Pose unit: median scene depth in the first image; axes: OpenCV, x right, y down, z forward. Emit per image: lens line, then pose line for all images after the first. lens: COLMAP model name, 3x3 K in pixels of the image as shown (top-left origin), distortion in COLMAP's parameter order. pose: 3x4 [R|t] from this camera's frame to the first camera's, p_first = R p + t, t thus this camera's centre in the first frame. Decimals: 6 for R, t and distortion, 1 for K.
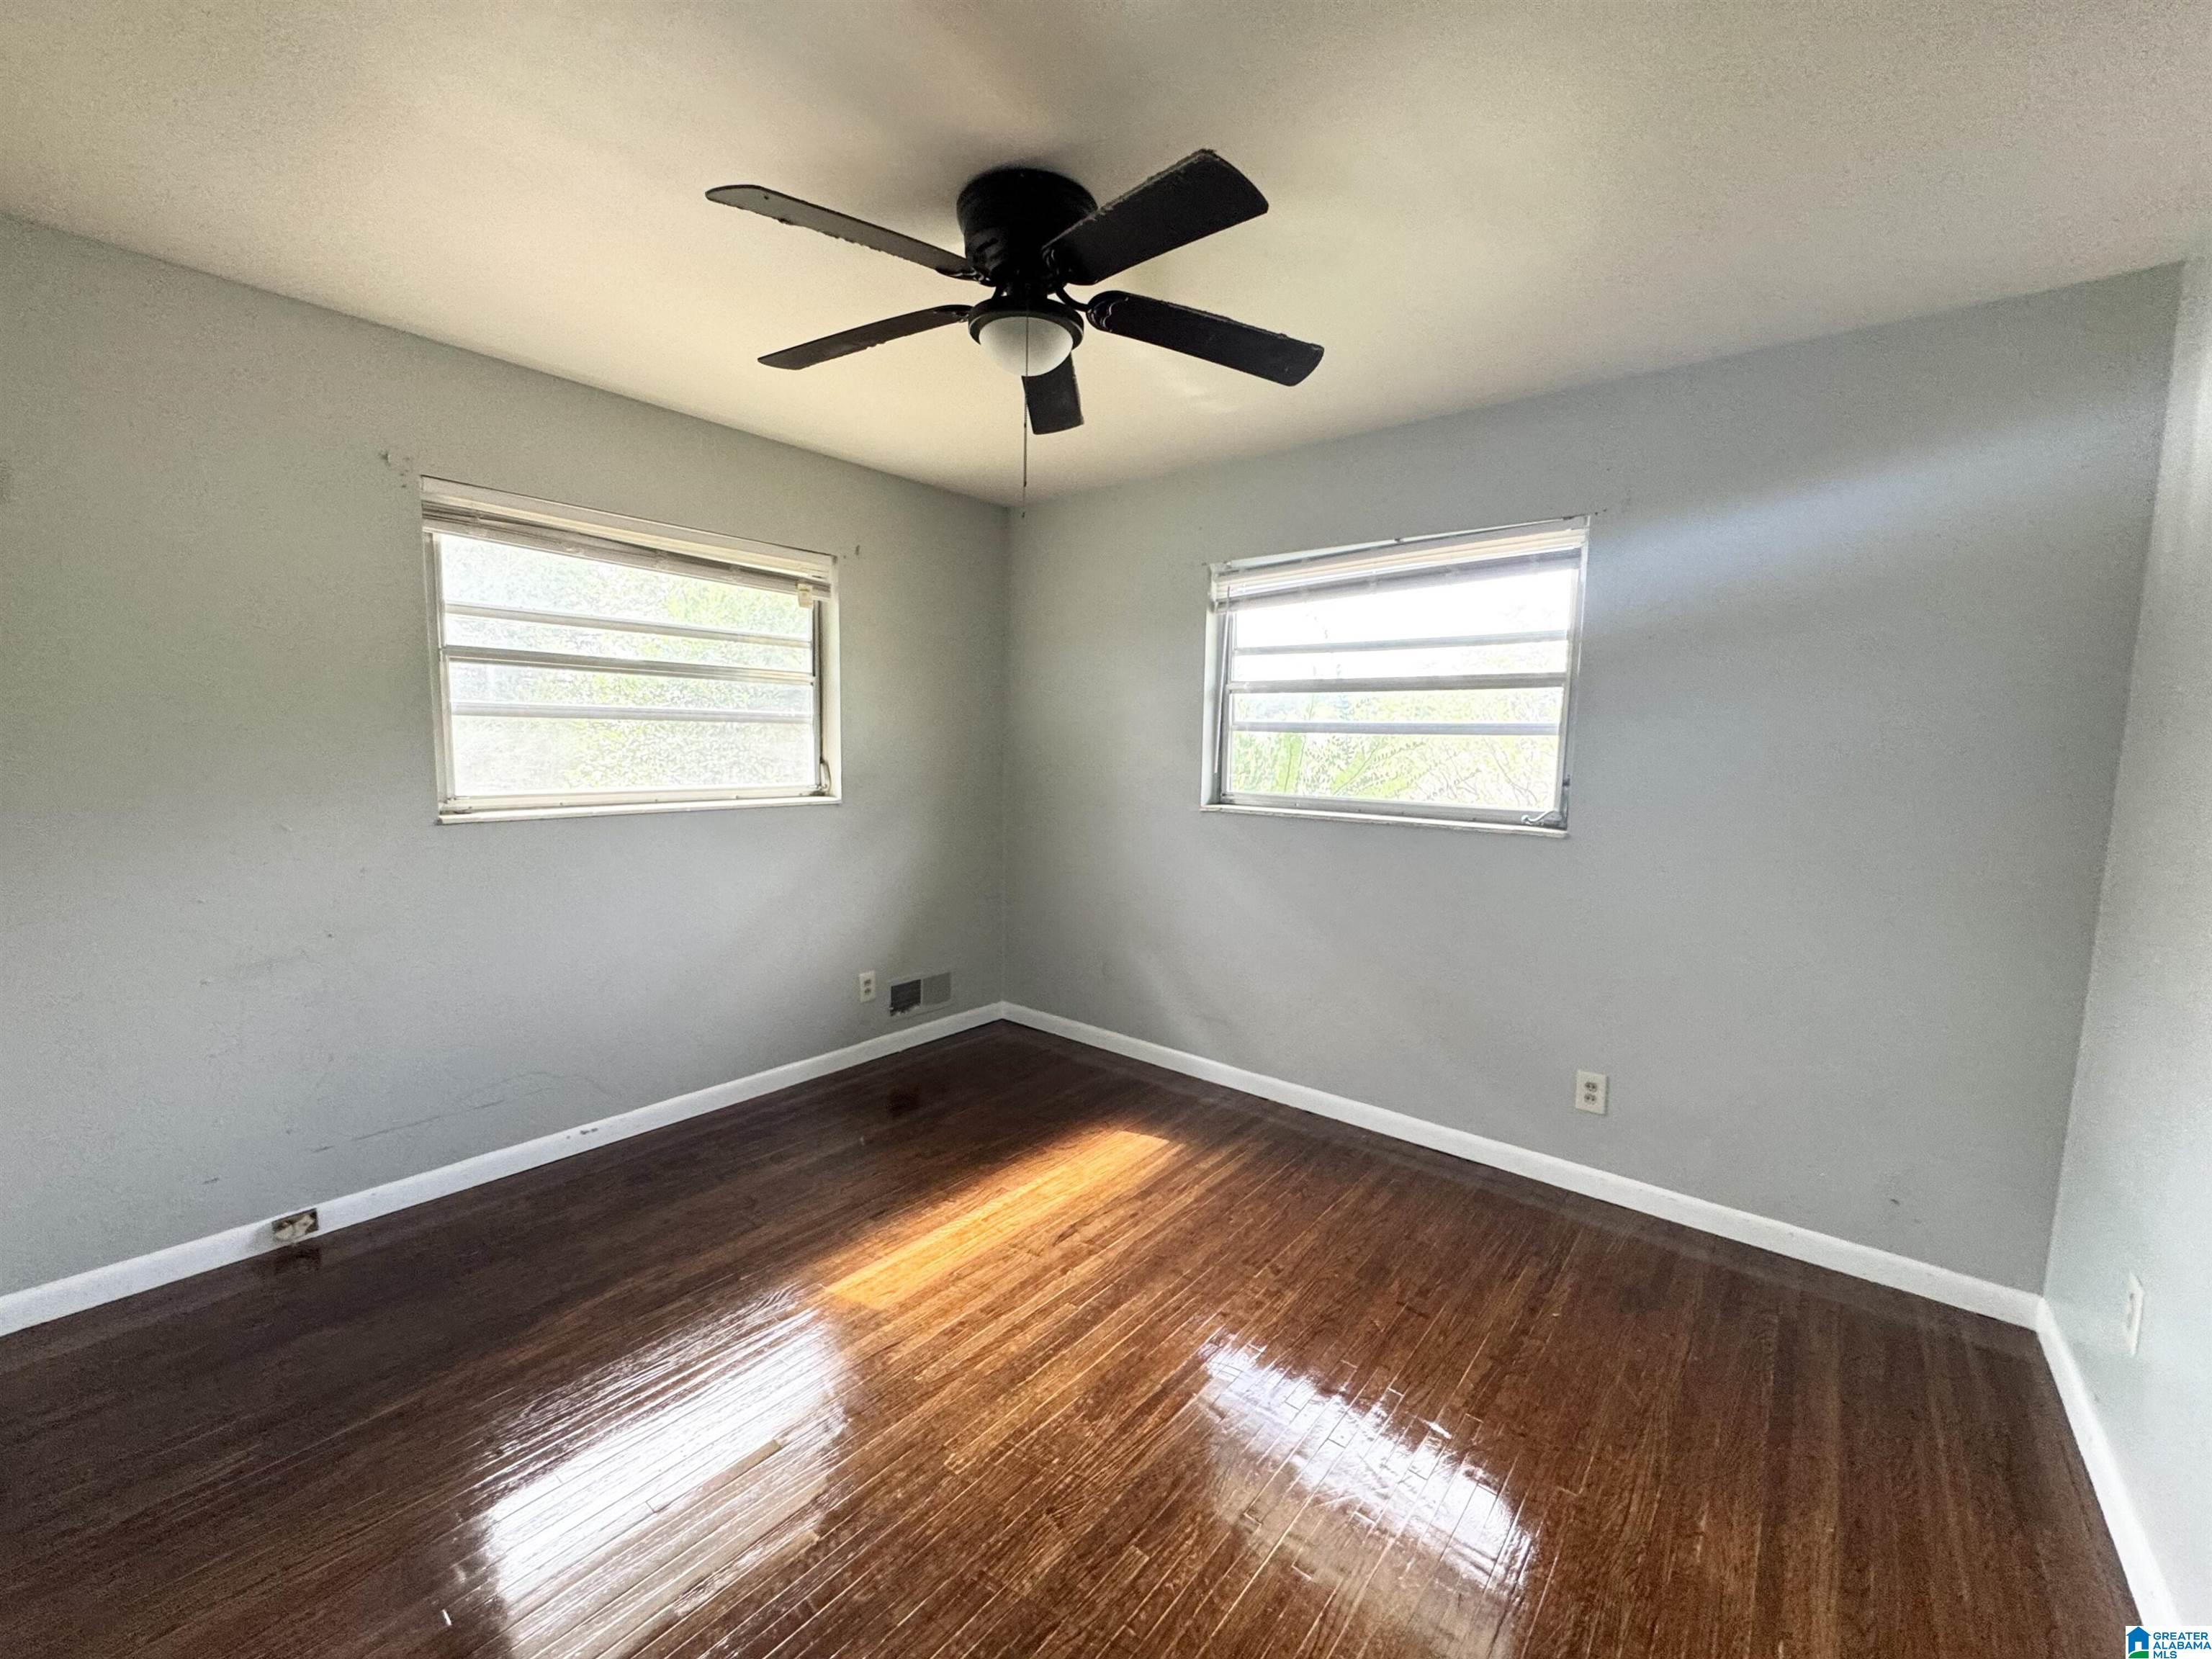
lens RADIAL K [[884.0, 0, 1100.9], [0, 884.0, 838.4], [0, 0, 1]] dist [-0.006876, 0.000000]
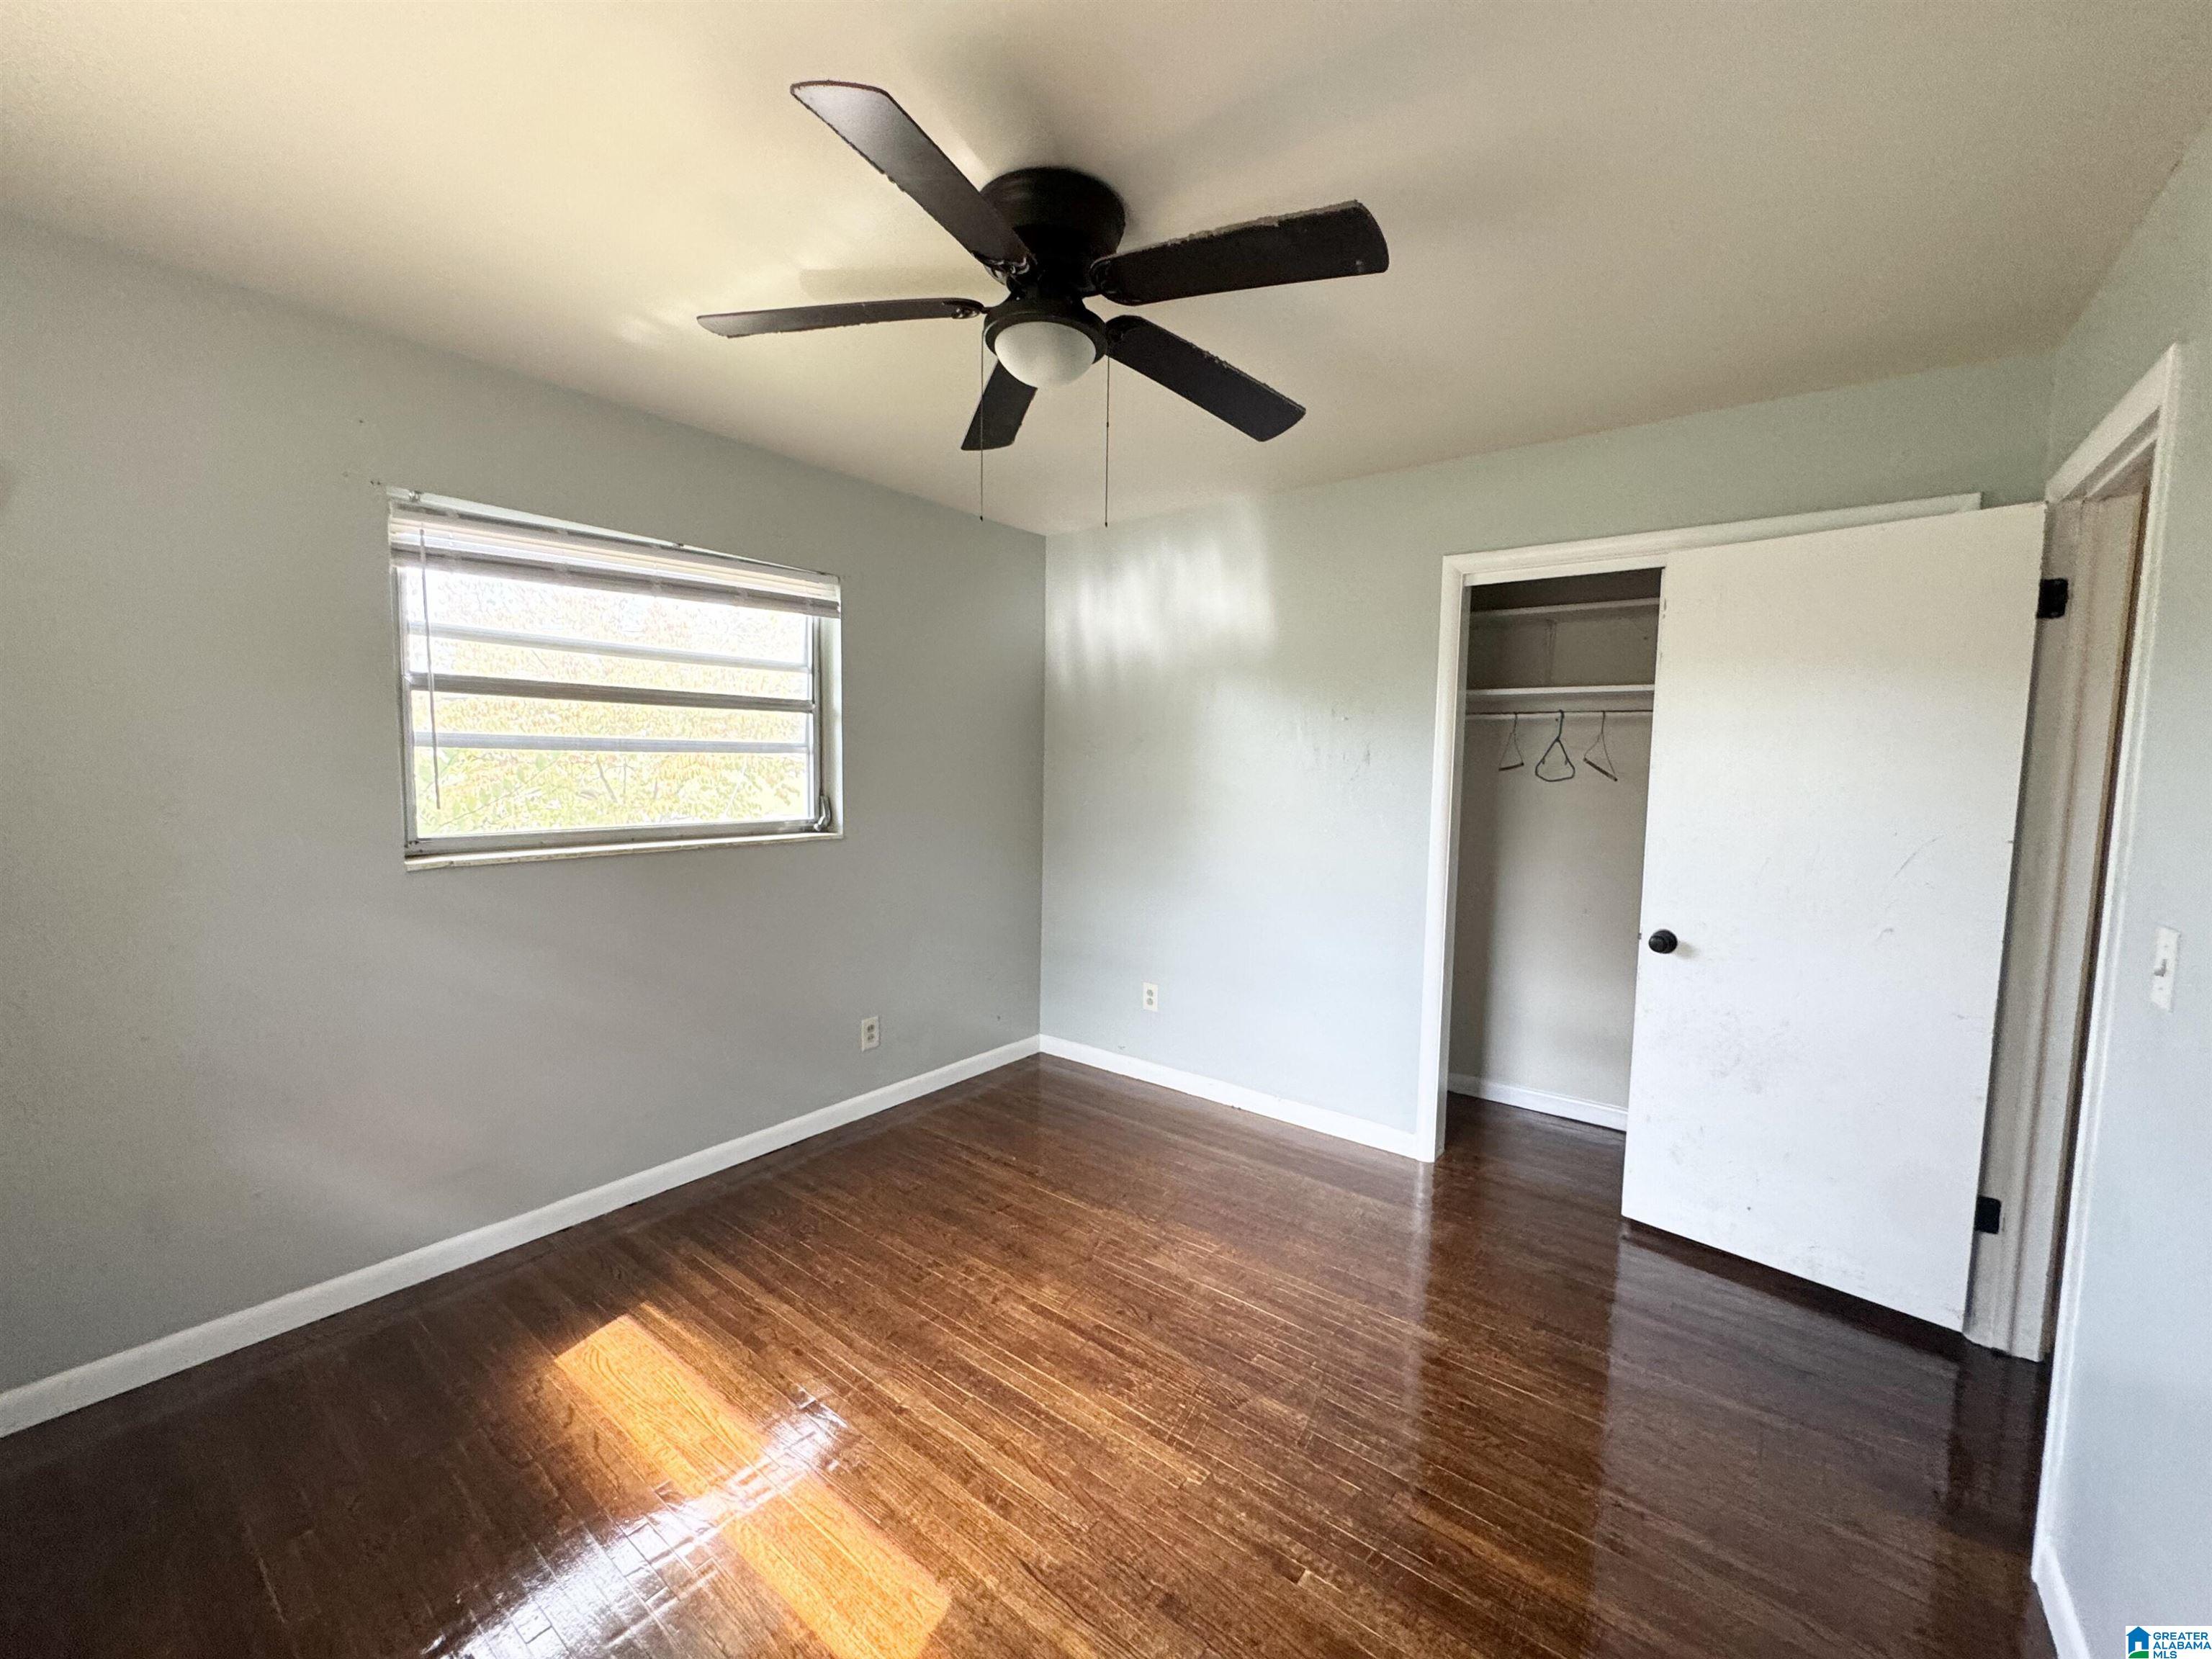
lens RADIAL K [[885.7, 0, 1104.9], [0, 885.7, 832.1], [0, 0, 1]] dist [-0.004287, 0.000277]
pose [[-0.027549, -0.101378, 0.994466, -0.859094], [0.094223, 0.990151, 0.103548, -0.124289], [-0.995170, 0.096554, -0.017726, 0.806347]]
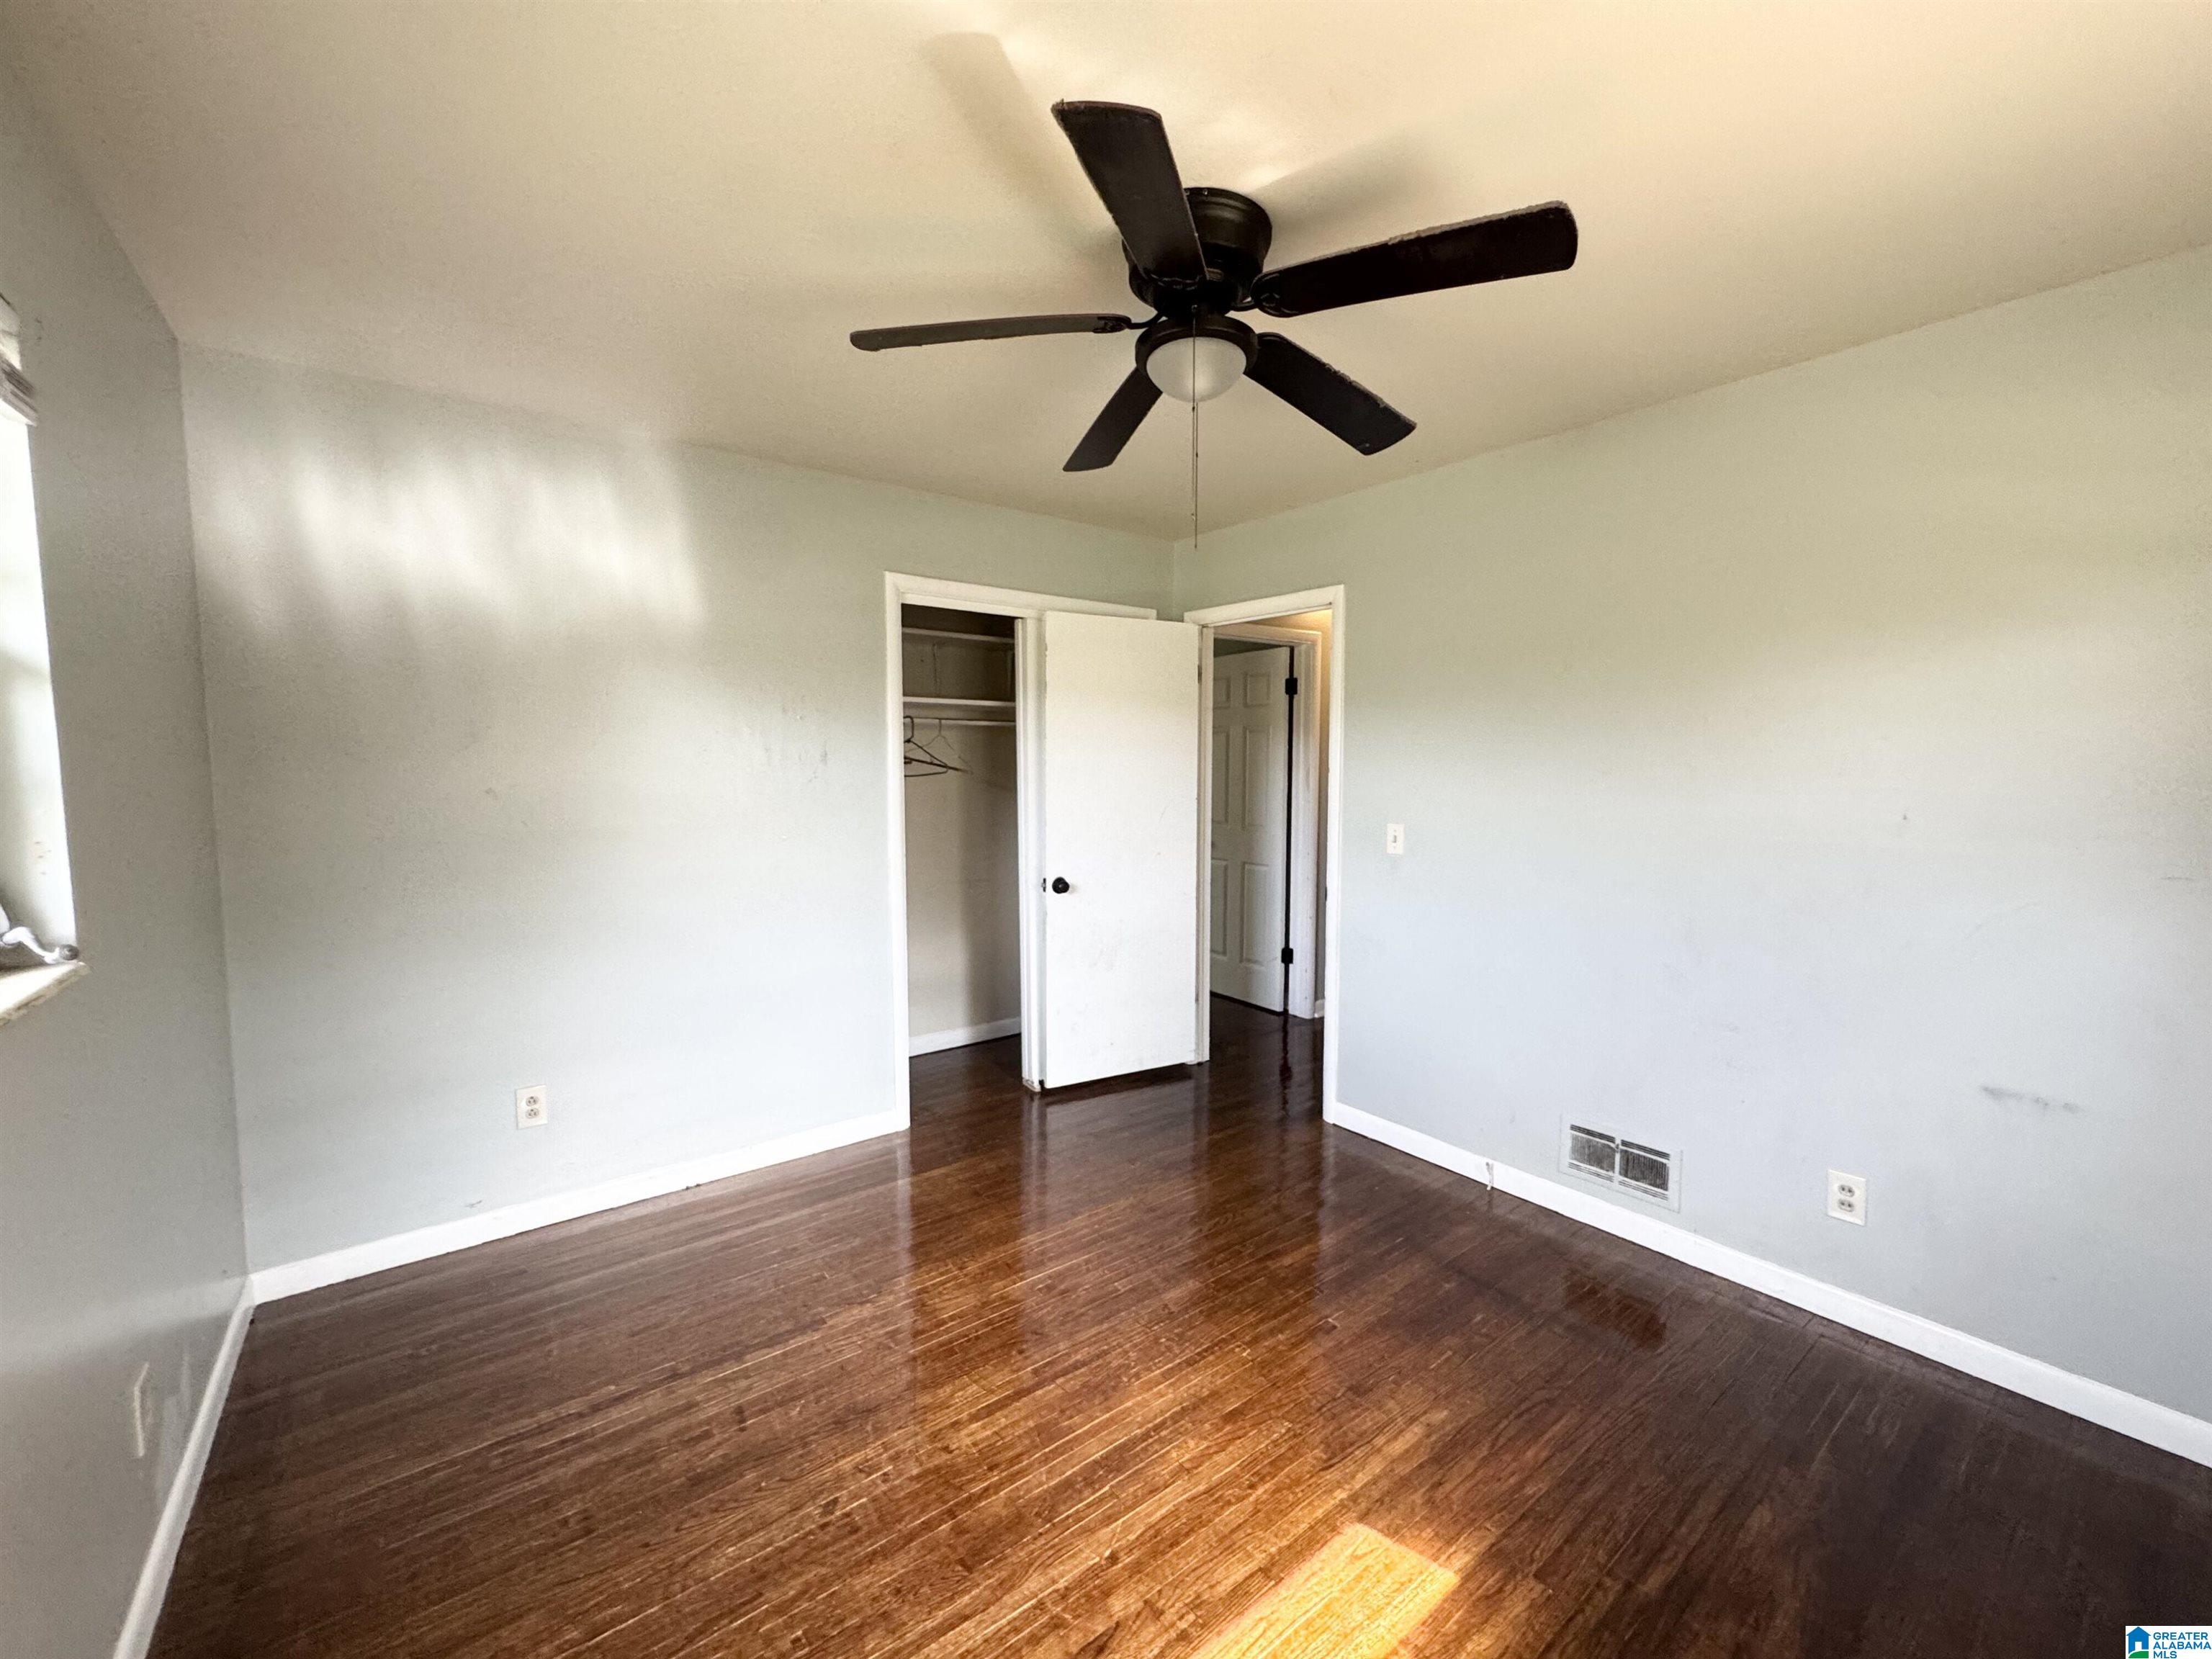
lens RADIAL K [[885.7, 0, 1104.9], [0, 885.7, 832.1], [0, 0, 1]] dist [-0.004287, 0.000277]
pose [[-0.974489, -0.037297, 0.221314, -0.174469], [0.005839, 0.981548, 0.191126, -0.208057], [-0.224359, 0.187543, -0.956290, 1.628100]]
